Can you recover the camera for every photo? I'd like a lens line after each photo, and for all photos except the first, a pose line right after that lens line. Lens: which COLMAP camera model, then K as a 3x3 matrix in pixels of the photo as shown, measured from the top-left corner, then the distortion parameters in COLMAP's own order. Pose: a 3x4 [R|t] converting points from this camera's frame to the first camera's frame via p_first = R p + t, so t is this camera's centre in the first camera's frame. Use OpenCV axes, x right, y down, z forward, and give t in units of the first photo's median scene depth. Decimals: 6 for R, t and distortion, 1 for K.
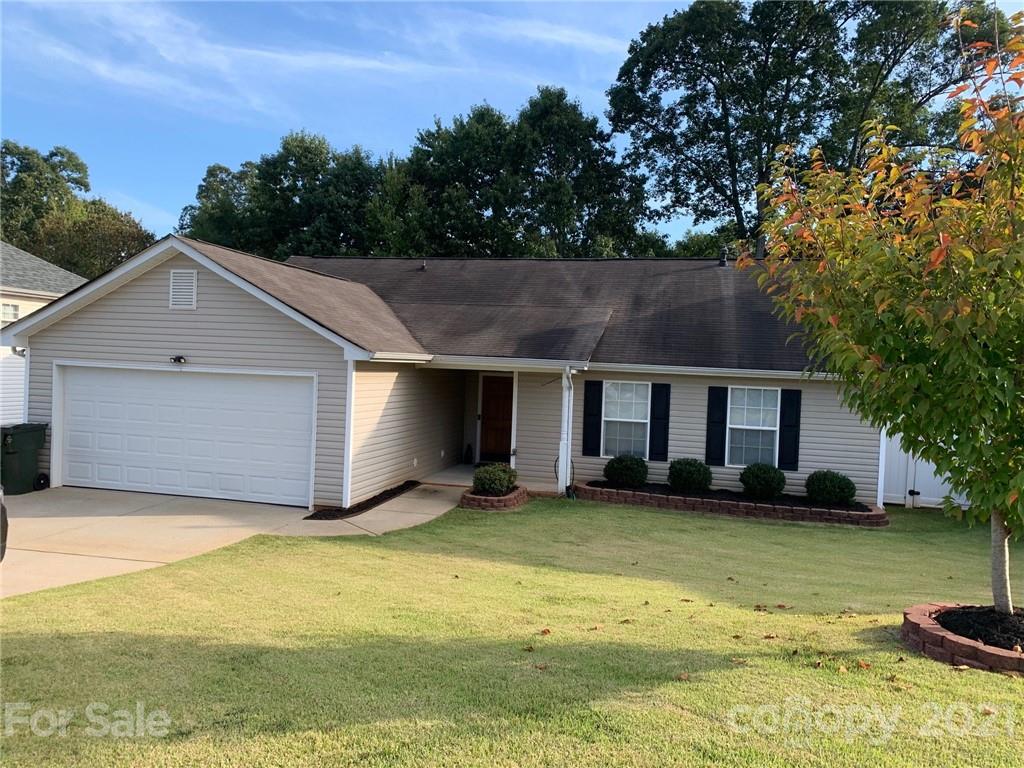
lens RADIAL K [[775.9, 0, 512.0], [0, 775.9, 384.0], [0, 0, 1]] dist [0.033675, -0.025608]
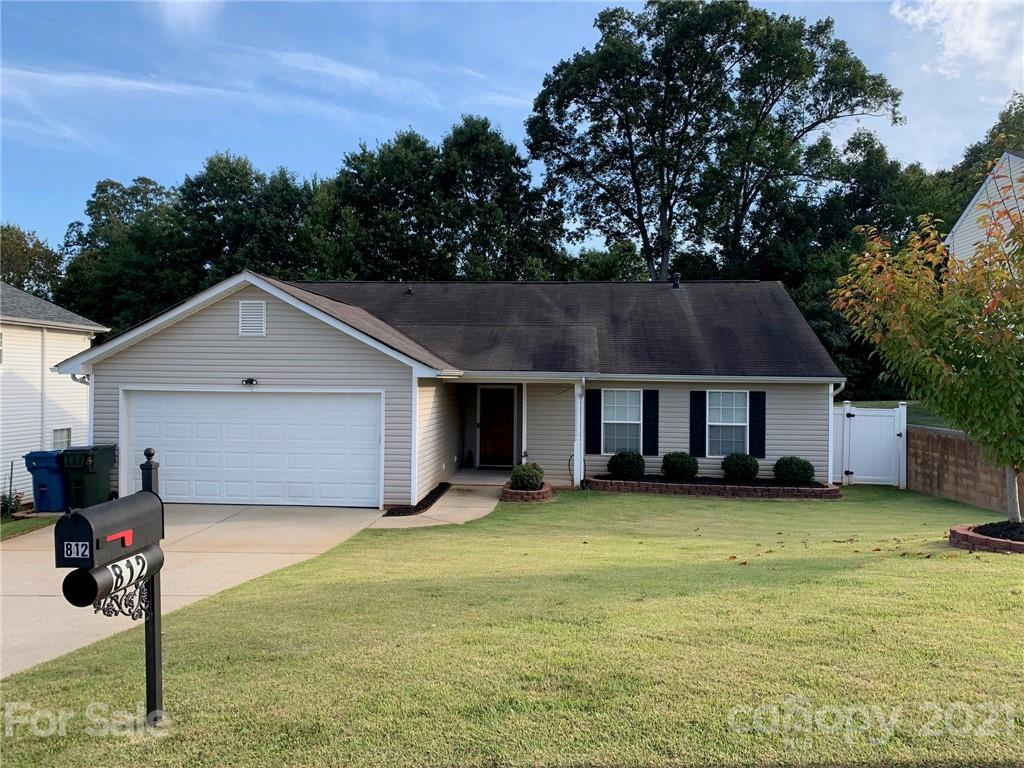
lens RADIAL K [[771.2, 0, 519.9], [0, 771.2, 384.4], [0, 0, 1]] dist [0.066497, -0.092312]
pose [[0.986562, -0.029826, 0.160640, -0.072364], [0.032366, 0.999389, -0.013218, -0.000012], [-0.160147, 0.018240, 0.986925, -0.048300]]
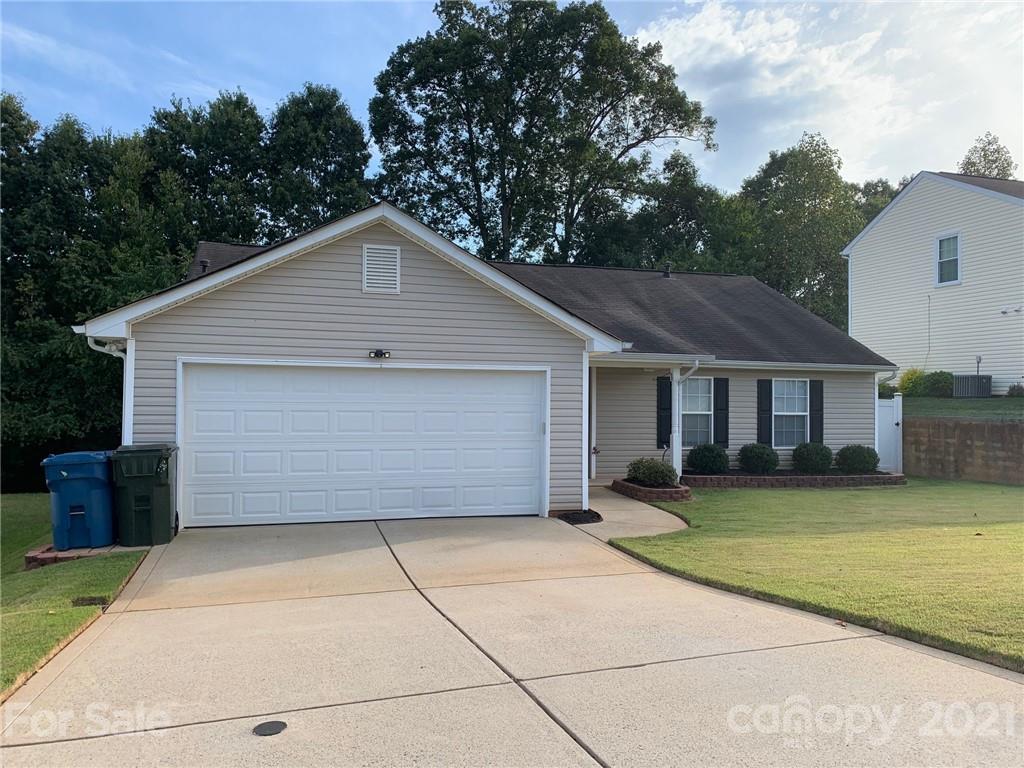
lens RADIAL K [[771.2, 0, 519.9], [0, 771.2, 384.4], [0, 0, 1]] dist [0.066497, -0.092312]
pose [[0.868377, -0.022108, 0.495412, -0.224865], [0.034366, 0.999287, -0.015644, 0.006057], [-0.494713, 0.030611, 0.868517, 0.069715]]
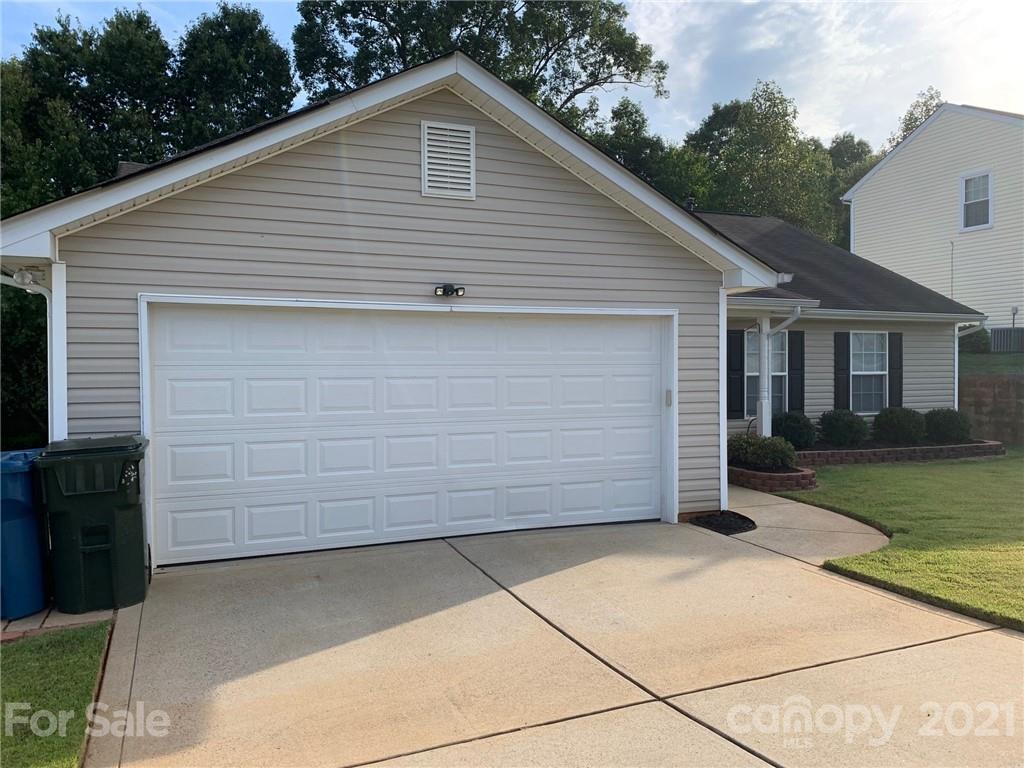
lens RADIAL K [[775.9, 0, 512.0], [0, 775.9, 384.0], [0, 0, 1]] dist [0.033675, -0.025608]
pose [[0.810709, -0.058570, 0.582512, -0.227252], [0.050276, 0.998273, 0.030403, 0.006404], [-0.583286, 0.004639, 0.812253, 0.170664]]
